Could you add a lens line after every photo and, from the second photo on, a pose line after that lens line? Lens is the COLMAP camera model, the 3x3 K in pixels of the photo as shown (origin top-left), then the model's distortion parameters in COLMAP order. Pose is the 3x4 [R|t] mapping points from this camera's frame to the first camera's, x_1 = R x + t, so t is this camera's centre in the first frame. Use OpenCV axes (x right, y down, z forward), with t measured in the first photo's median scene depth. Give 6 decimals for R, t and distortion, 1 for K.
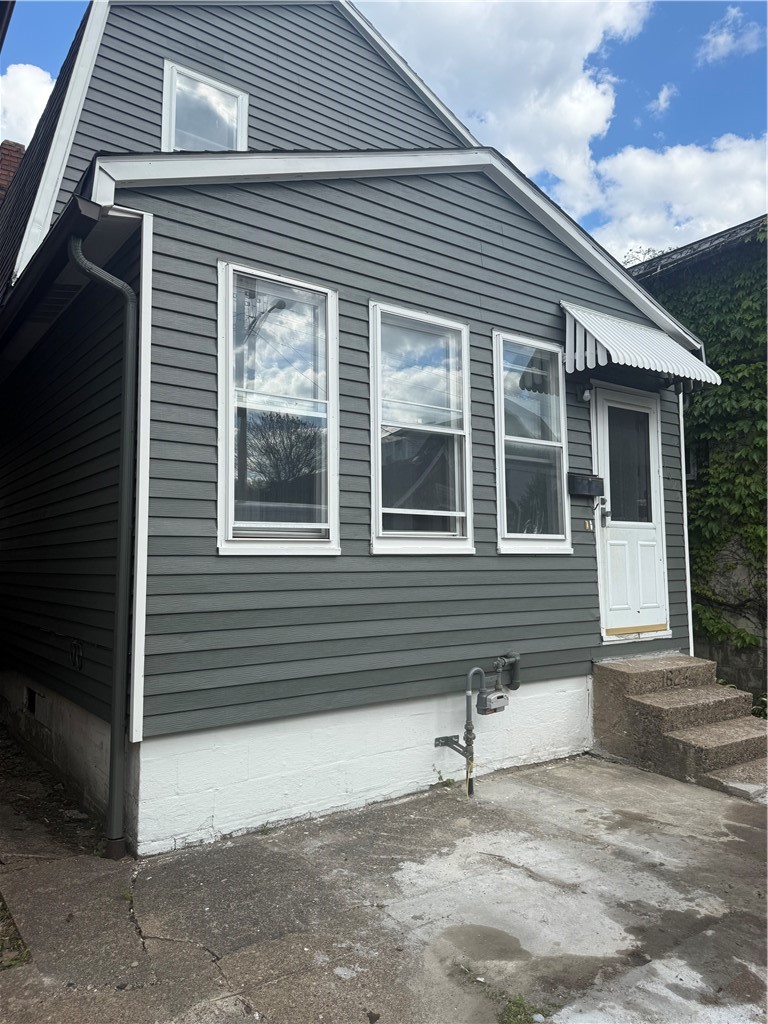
lens RADIAL K [[729.4, 0, 378.3], [0, 729.4, 508.3], [0, 0, 1]] dist [0.001070, -0.014014]
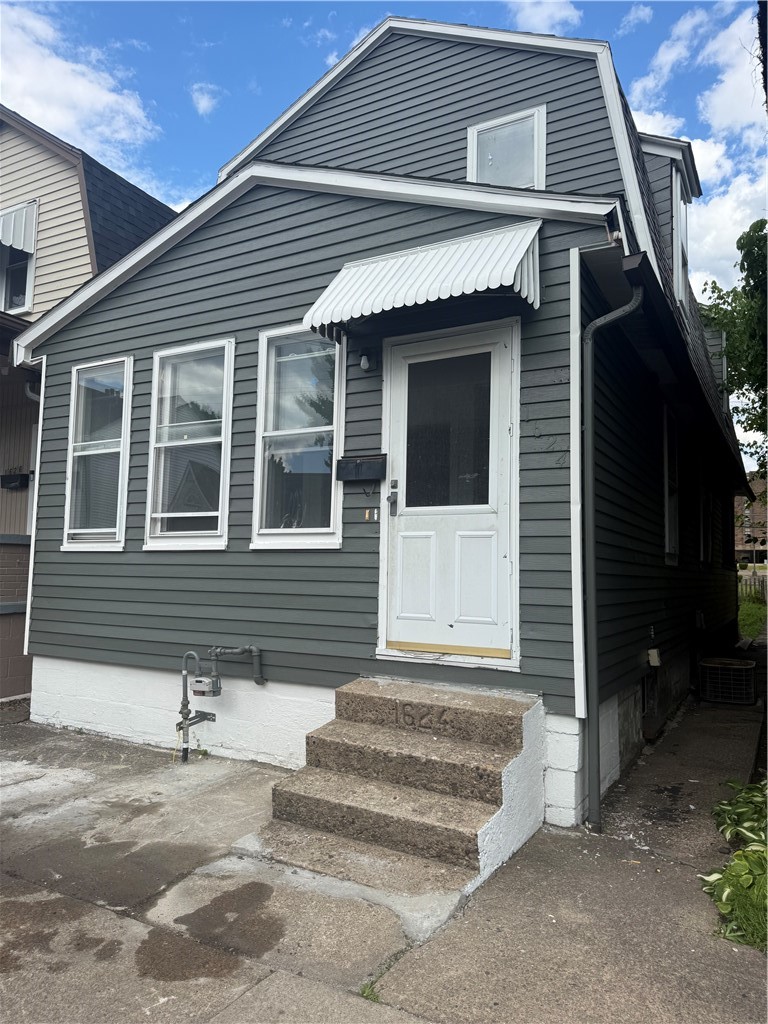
lens RADIAL K [[729.4, 0, 381.0], [0, 729.4, 511.8], [0, 0, 1]] dist [0.001070, -0.014014]
pose [[0.419740, -0.062302, -0.905503, 1.194962], [0.049611, 0.997725, -0.045650, 0.066818], [0.906287, -0.025762, 0.421876, 0.744709]]
